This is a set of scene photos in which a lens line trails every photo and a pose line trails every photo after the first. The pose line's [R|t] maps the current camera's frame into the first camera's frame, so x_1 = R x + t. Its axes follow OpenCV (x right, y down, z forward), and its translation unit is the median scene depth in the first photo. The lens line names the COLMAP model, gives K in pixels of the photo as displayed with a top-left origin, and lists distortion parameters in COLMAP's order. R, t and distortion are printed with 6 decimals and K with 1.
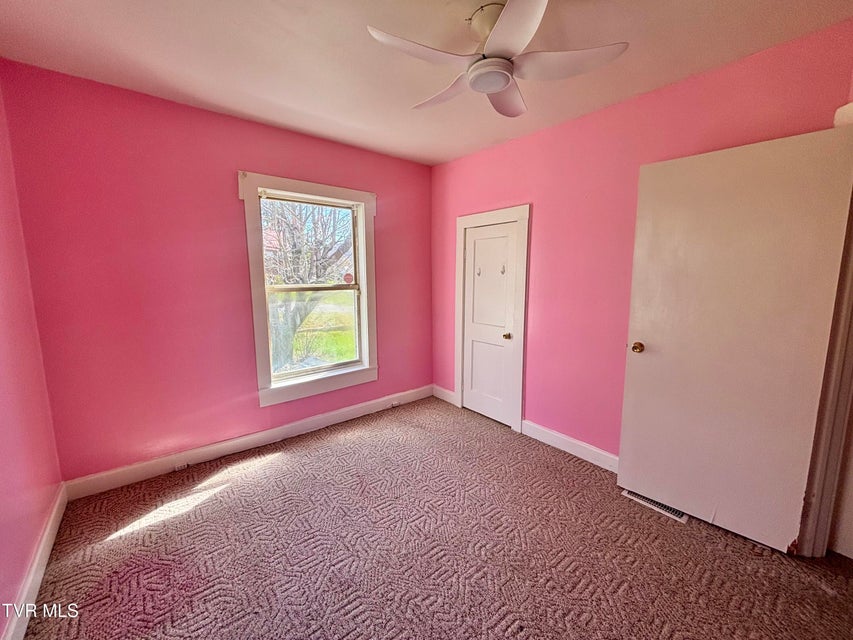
lens RADIAL K [[346.6, 0, 426.5], [0, 346.6, 320.0], [0, 0, 1]] dist [0.010382, -0.000044]
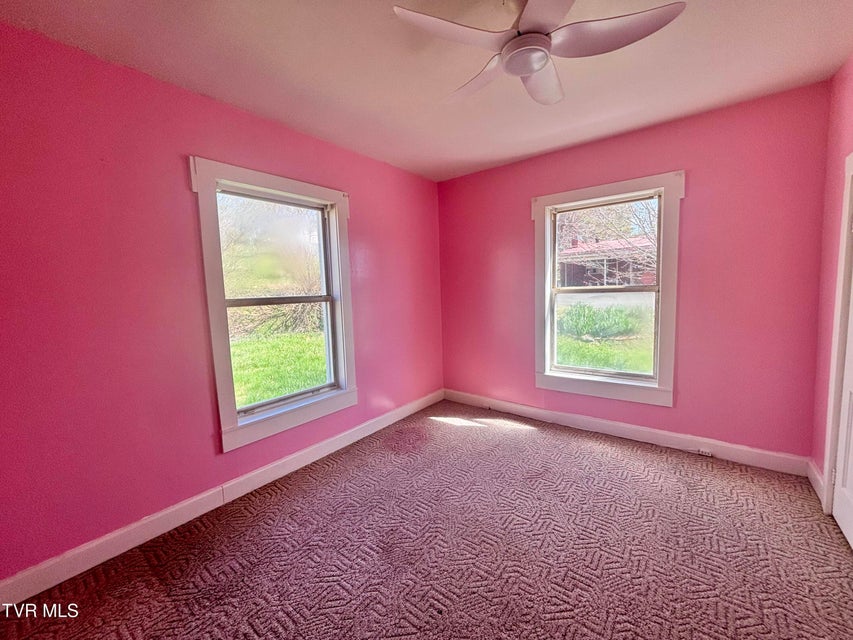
lens RADIAL K [[346.6, 0, 426.5], [0, 346.6, 320.0], [0, 0, 1]] dist [0.010382, -0.000044]
pose [[0.227300, 0.085347, -0.970078, 0.555088], [-0.103222, 0.992652, 0.063147, -0.018116], [0.968339, 0.085780, 0.234440, 0.300358]]
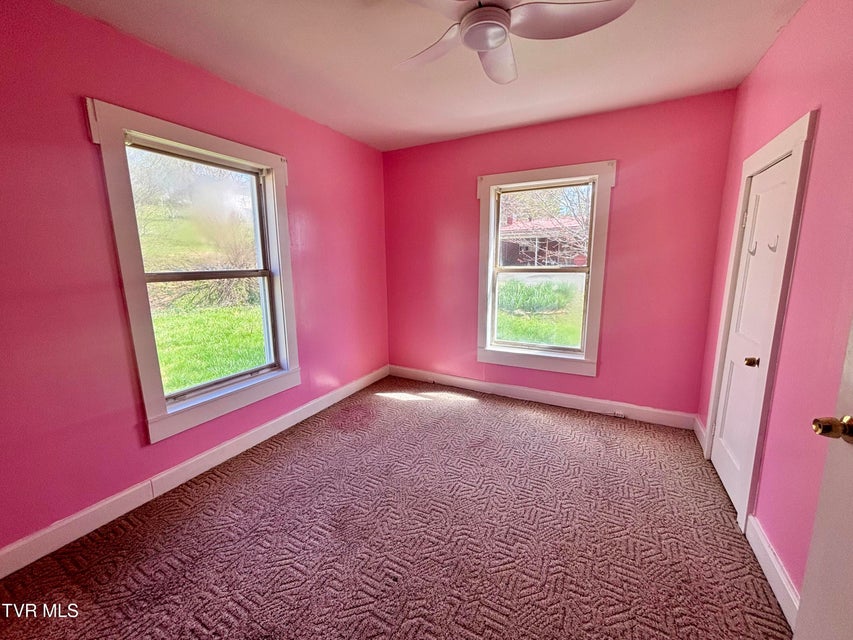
lens RADIAL K [[346.6, 0, 426.5], [0, 346.6, 320.0], [0, 0, 1]] dist [0.010382, -0.000044]
pose [[0.391273, 0.156989, -0.906785, 0.543598], [-0.121150, 0.985554, 0.118350, -0.025928], [0.912265, 0.063550, 0.404640, 0.278541]]
